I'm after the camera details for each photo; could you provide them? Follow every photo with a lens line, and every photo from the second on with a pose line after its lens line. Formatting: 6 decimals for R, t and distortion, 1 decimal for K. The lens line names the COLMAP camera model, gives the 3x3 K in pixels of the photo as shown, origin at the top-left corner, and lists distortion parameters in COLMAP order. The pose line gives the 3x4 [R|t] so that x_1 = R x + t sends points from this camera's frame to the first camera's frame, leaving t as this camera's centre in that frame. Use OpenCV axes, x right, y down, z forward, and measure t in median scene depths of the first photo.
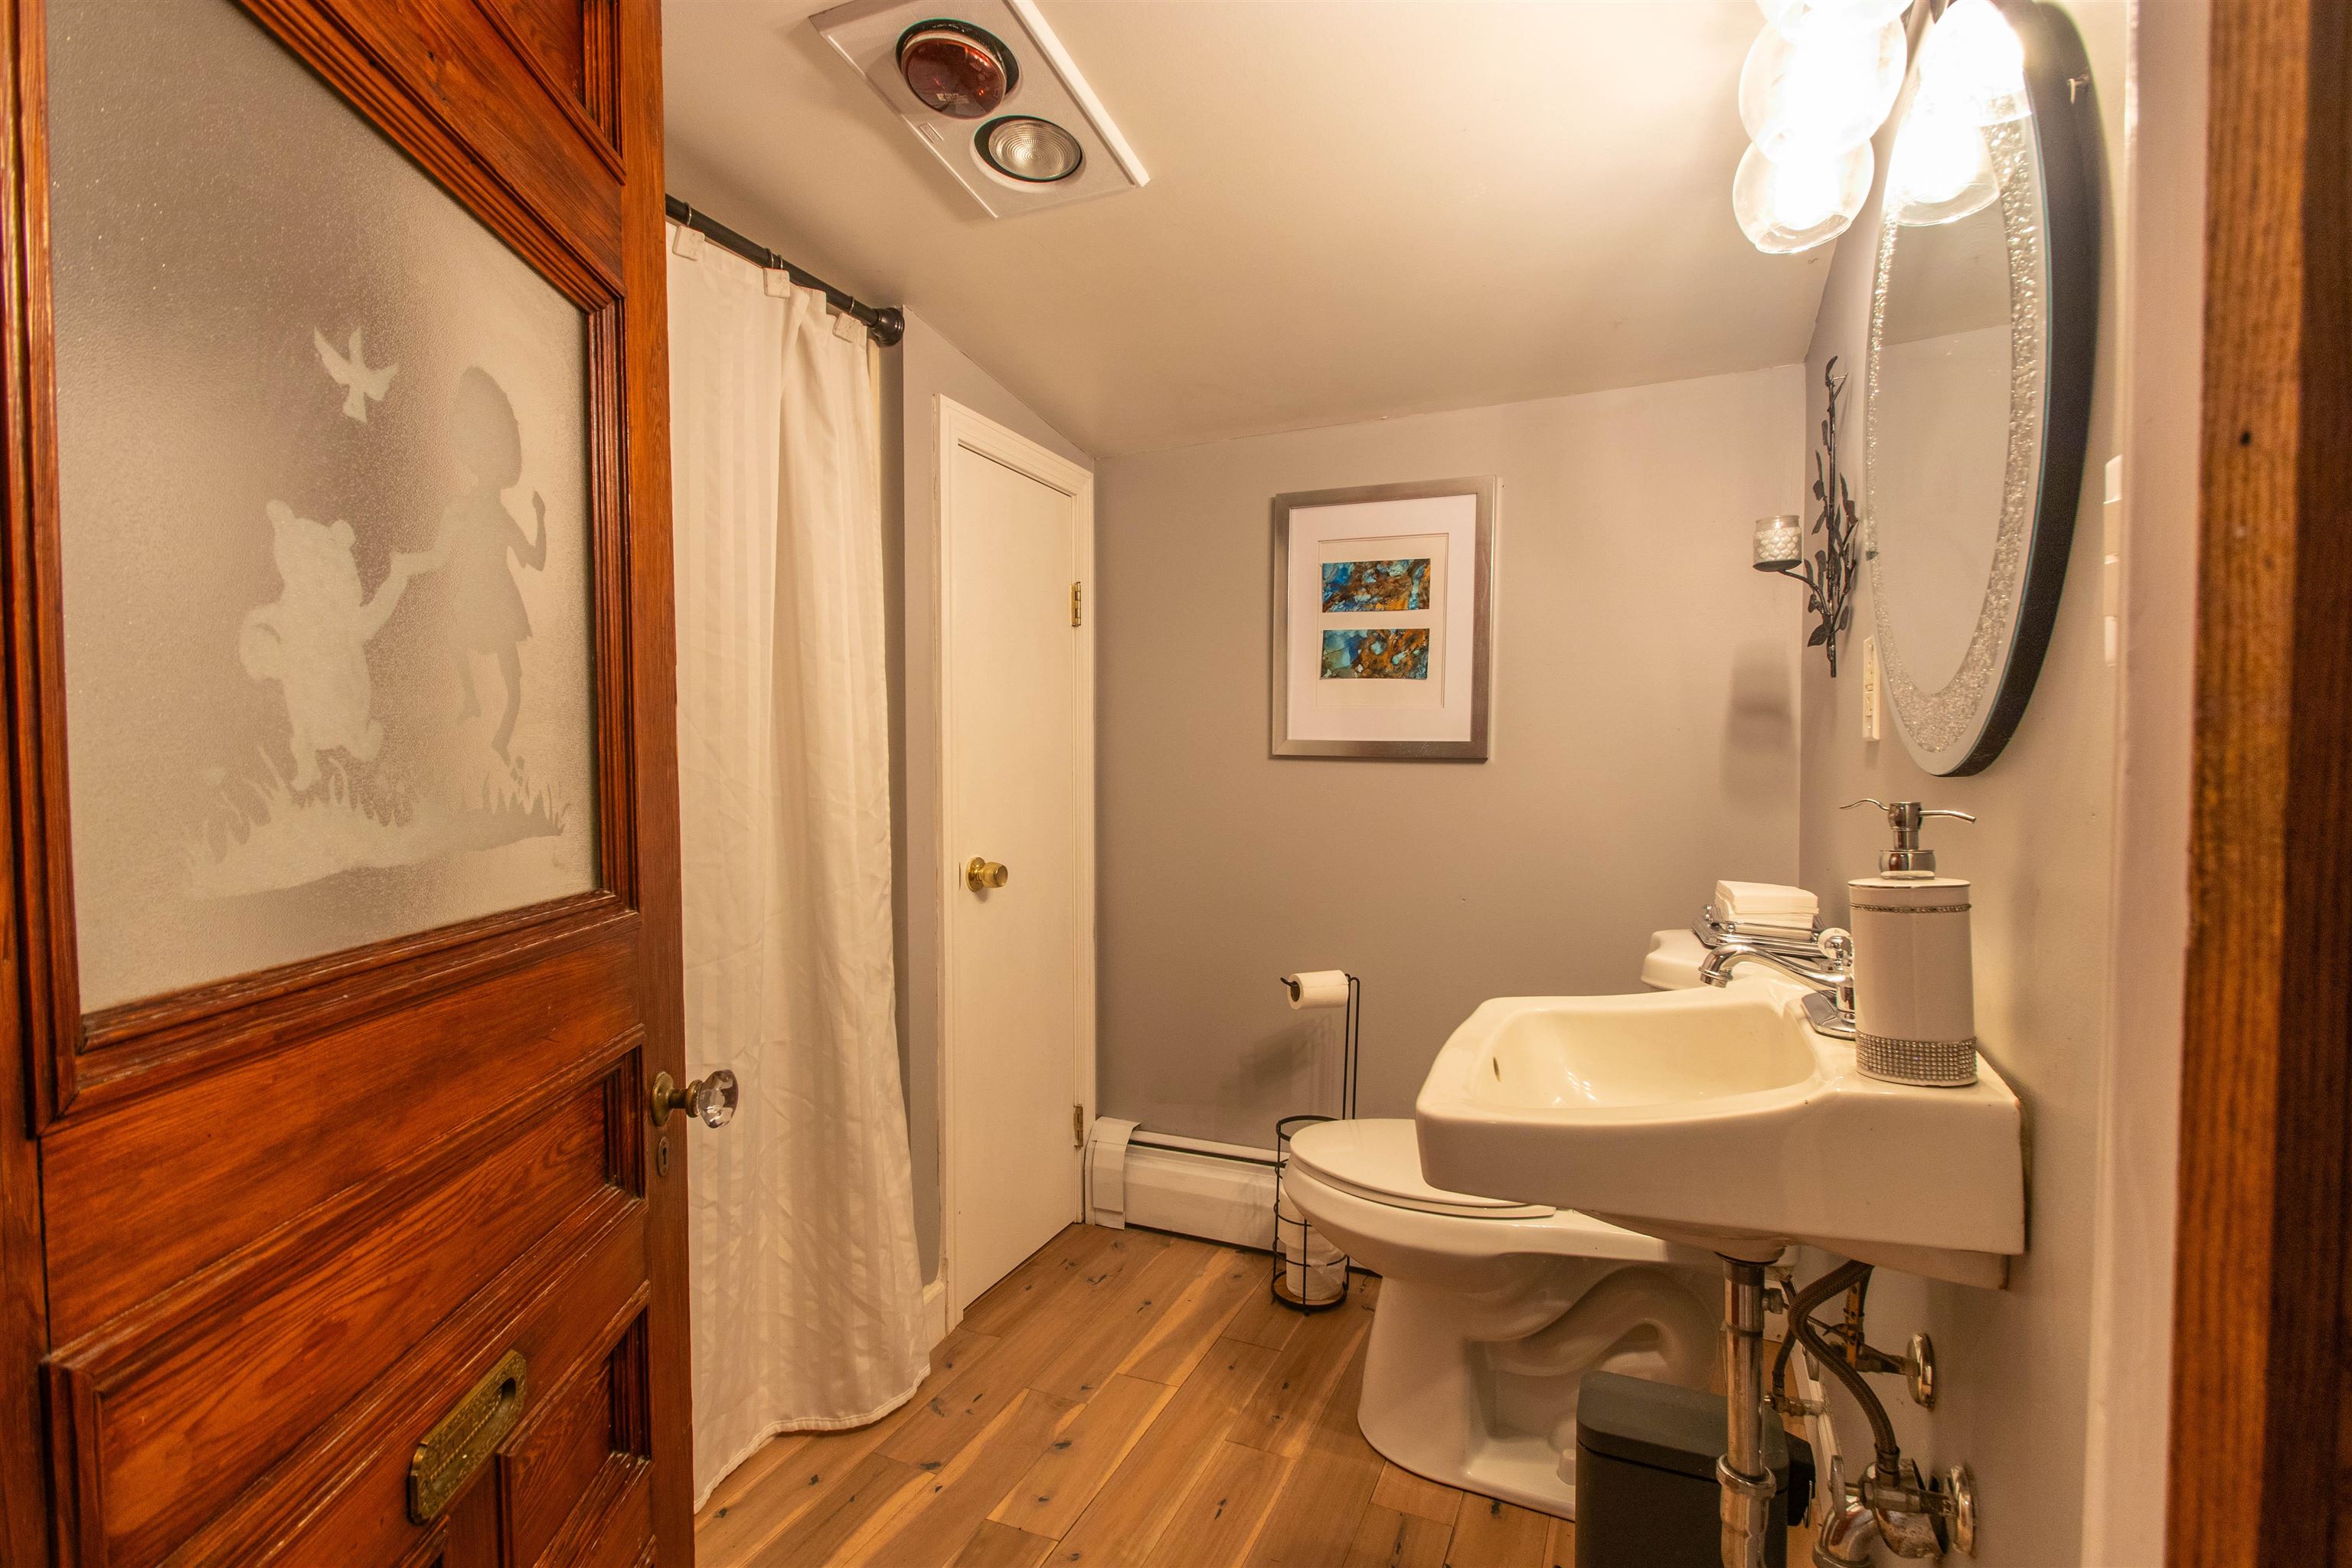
lens RADIAL K [[1095.0, 0, 1188.6], [0, 1095.0, 802.5], [0, 0, 1]] dist [0.004781, -0.005933]
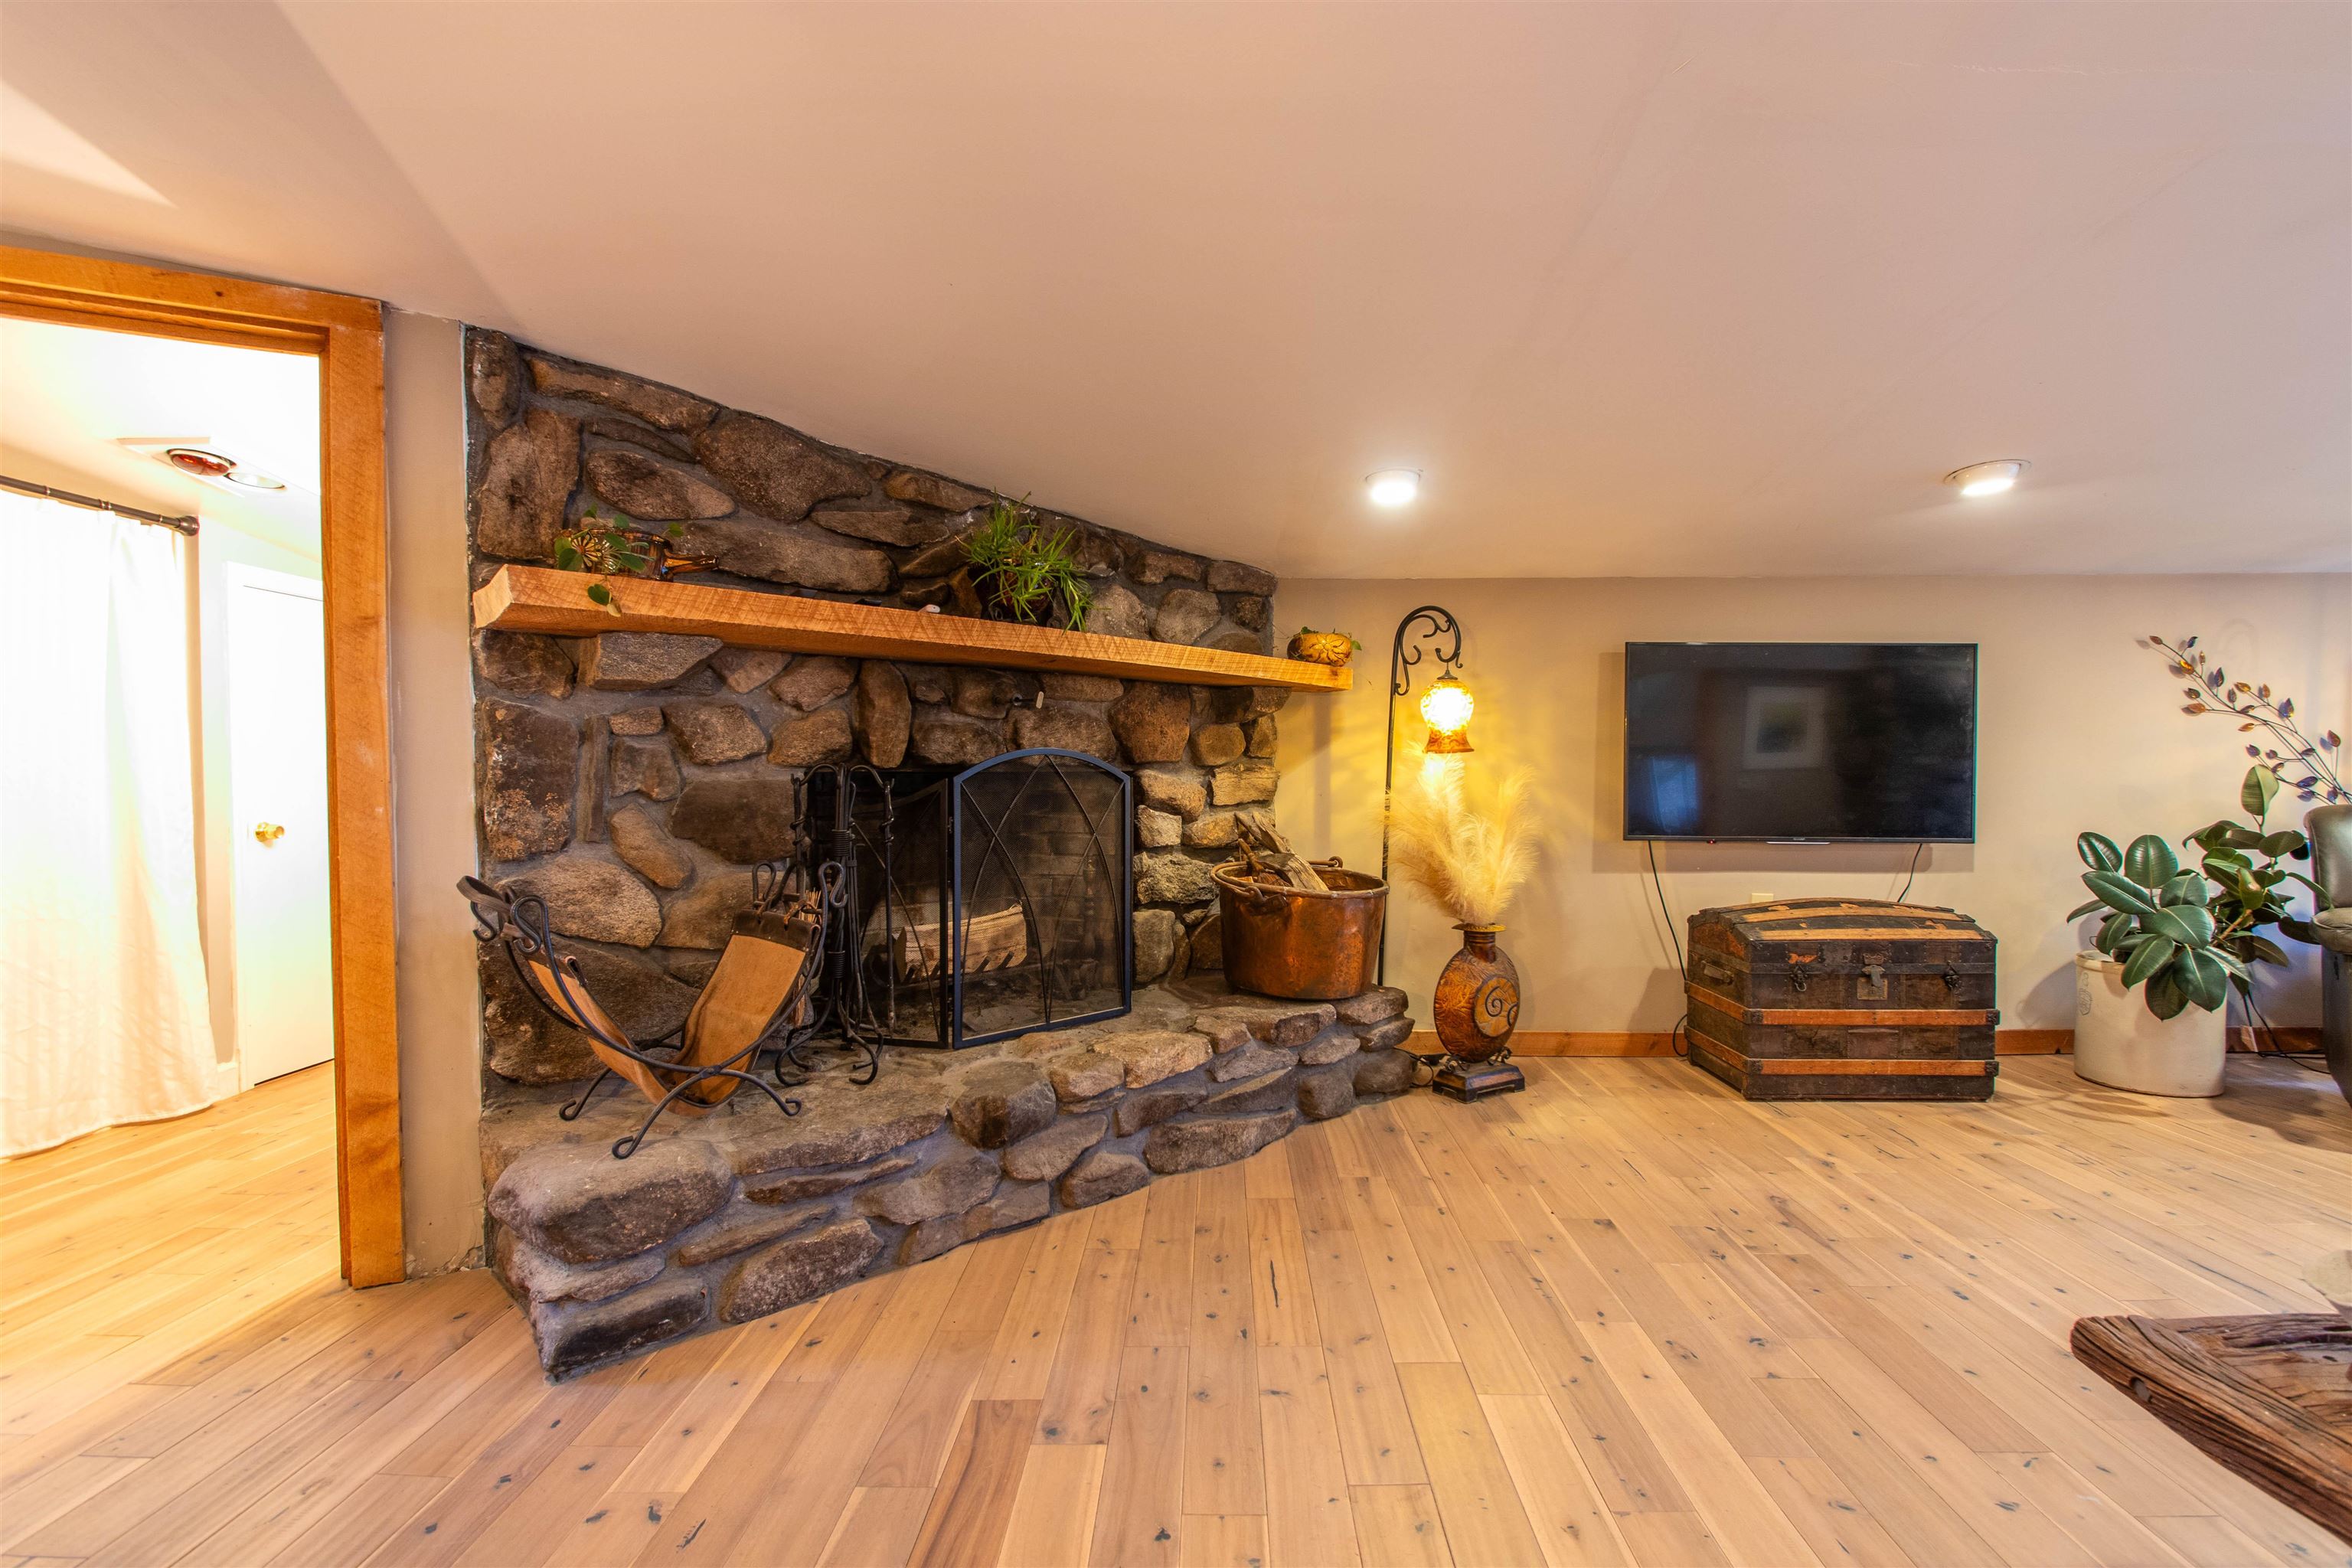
lens RADIAL K [[1095.0, 0, 1182.3], [0, 1095.0, 799.7], [0, 0, 1]] dist [0.004781, -0.005933]
pose [[0.926991, -0.008728, 0.374982, 0.637146], [0.010846, 0.999935, -0.003539, 0.047206], [-0.374927, 0.007347, 0.927025, -1.452163]]
